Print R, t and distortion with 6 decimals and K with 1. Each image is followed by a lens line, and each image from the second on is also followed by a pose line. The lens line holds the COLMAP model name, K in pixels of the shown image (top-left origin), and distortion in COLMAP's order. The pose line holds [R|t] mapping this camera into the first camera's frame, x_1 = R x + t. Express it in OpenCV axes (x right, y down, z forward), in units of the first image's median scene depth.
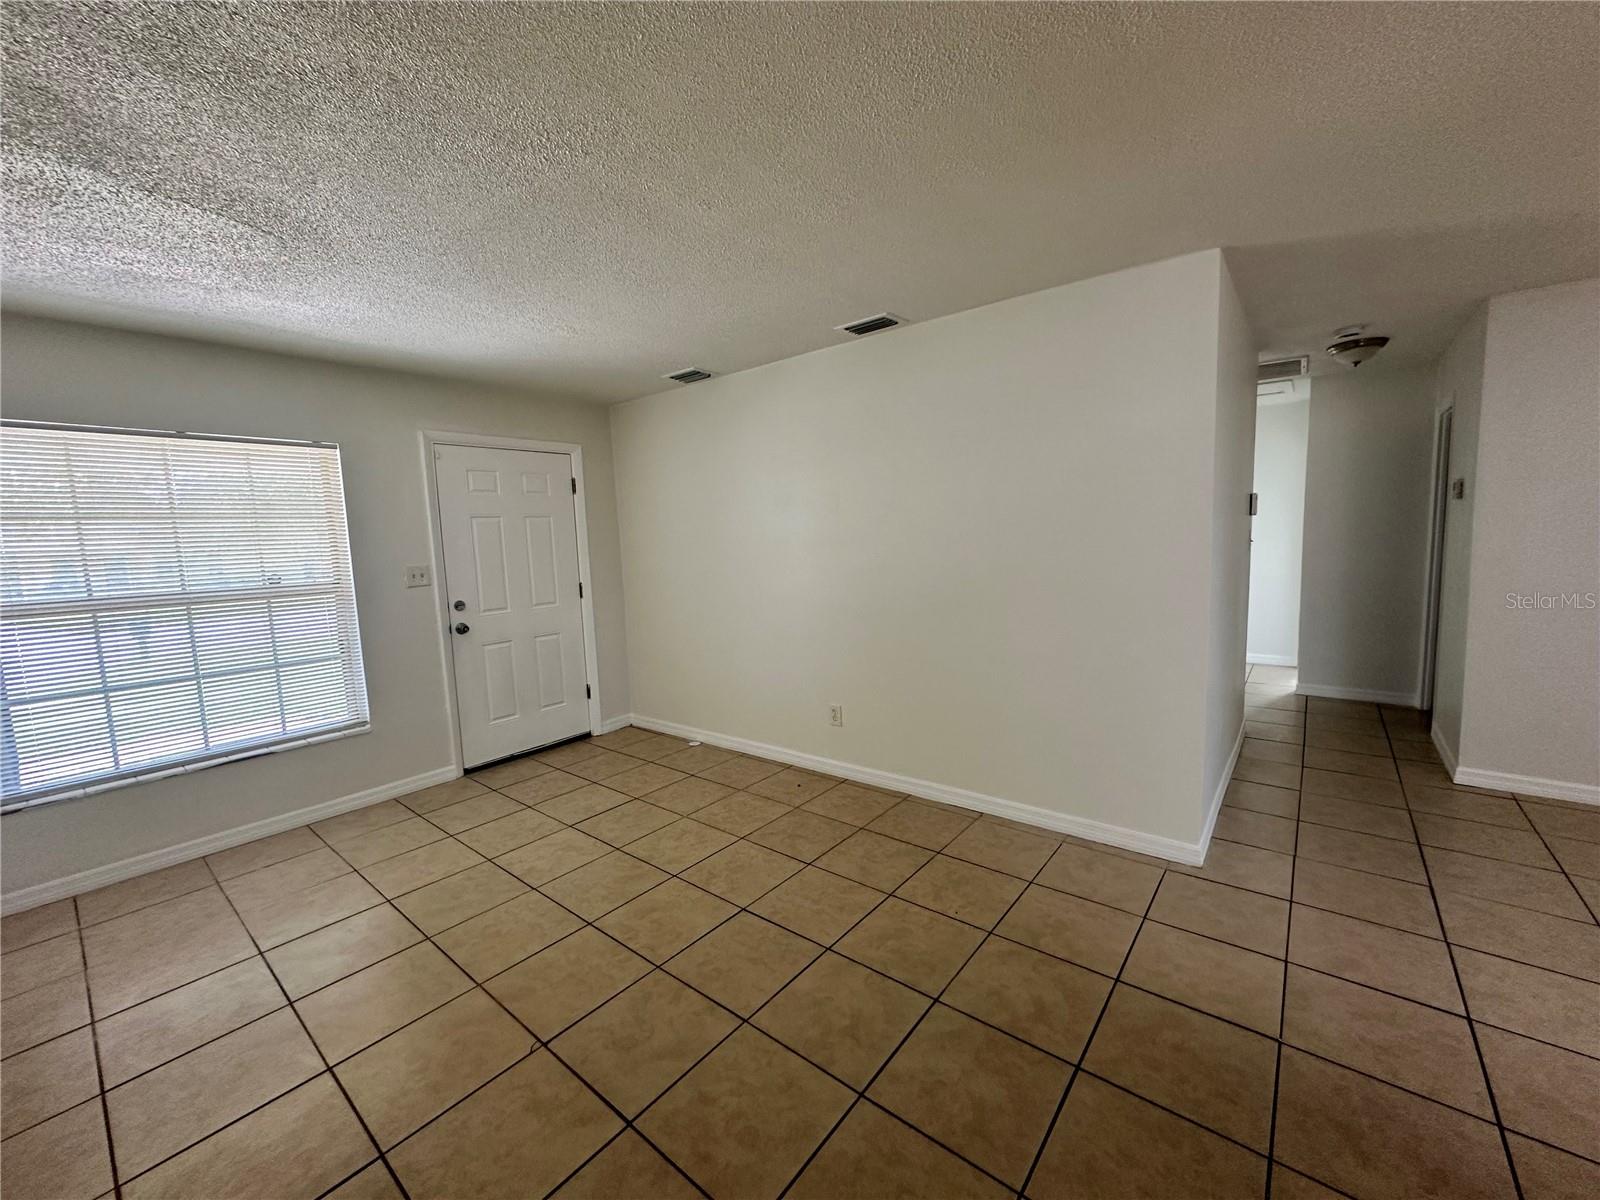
lens RADIAL K [[636.5, 0, 800.0], [0, 636.5, 600.0], [0, 0, 1]] dist [-0.002652, 0.000047]
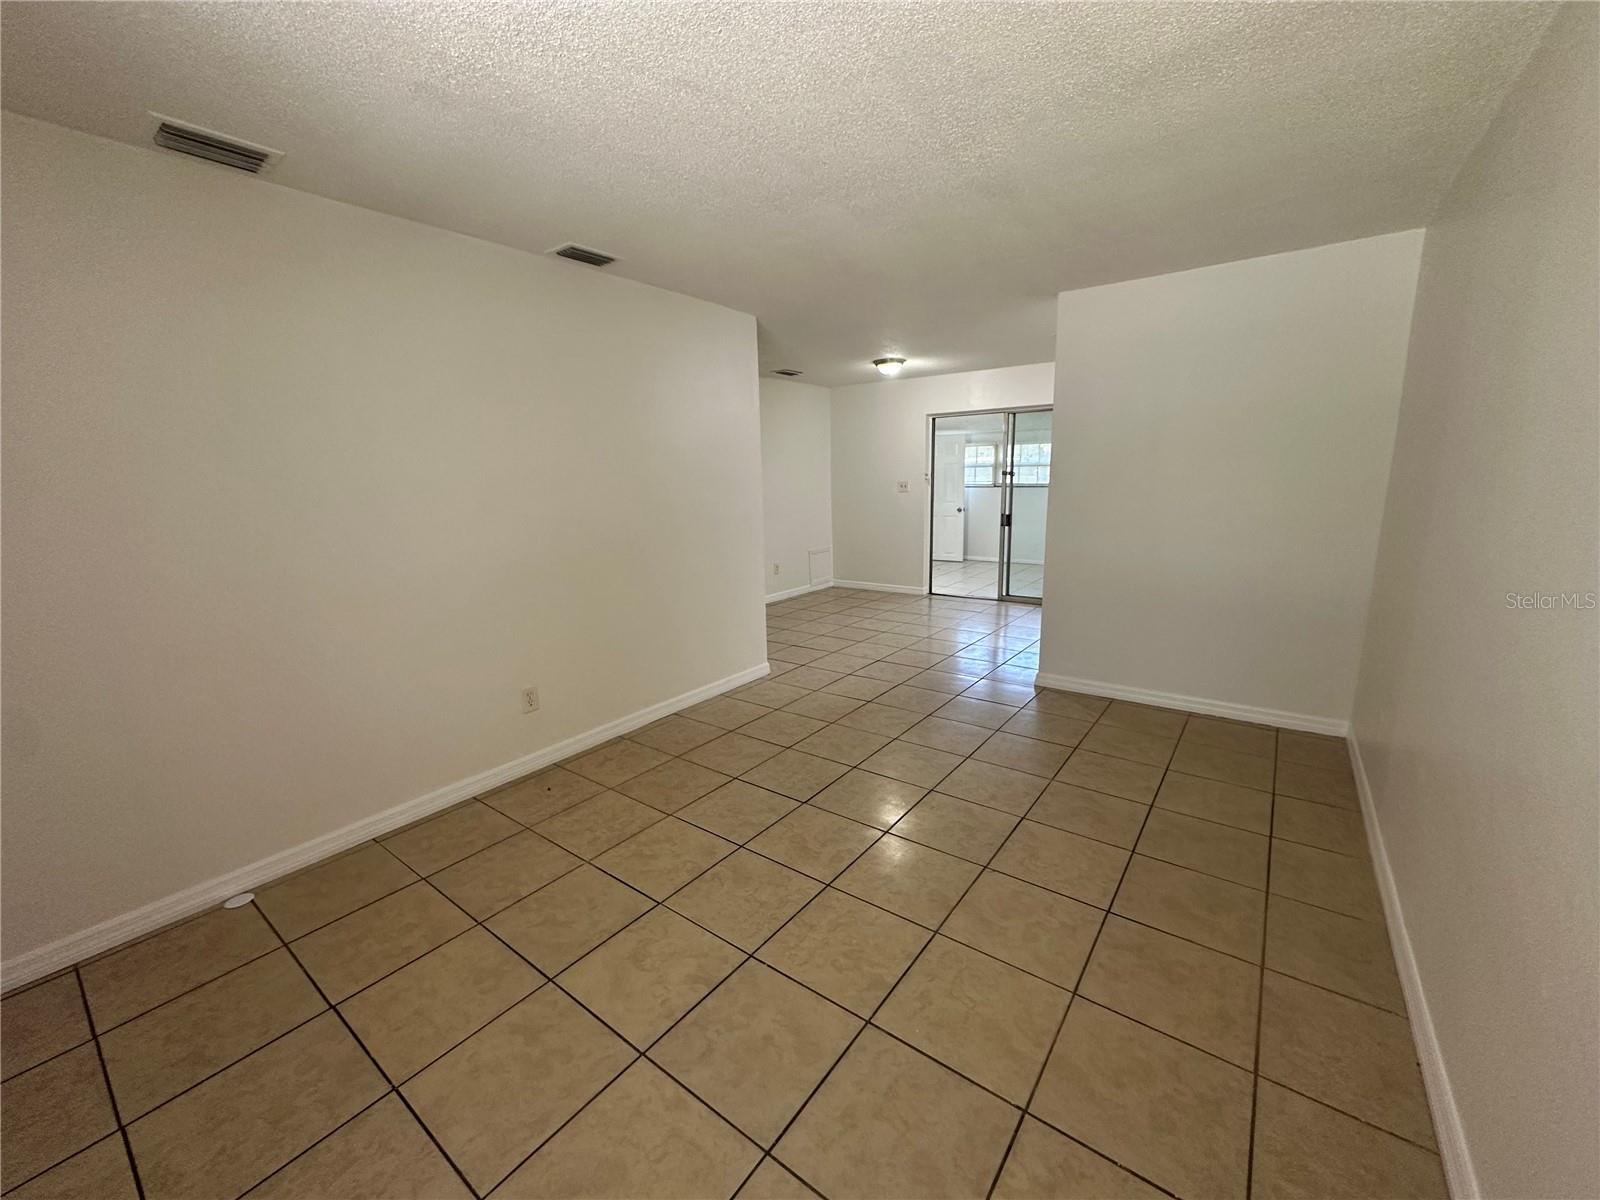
lens RADIAL K [[636.5, 0, 800.0], [0, 636.5, 600.0], [0, 0, 1]] dist [-0.002652, 0.000047]
pose [[-0.037123, -0.155010, 0.987215, -1.020976], [0.130169, 0.978729, 0.158572, -0.044887], [-0.990797, 0.134391, -0.016156, 0.862709]]
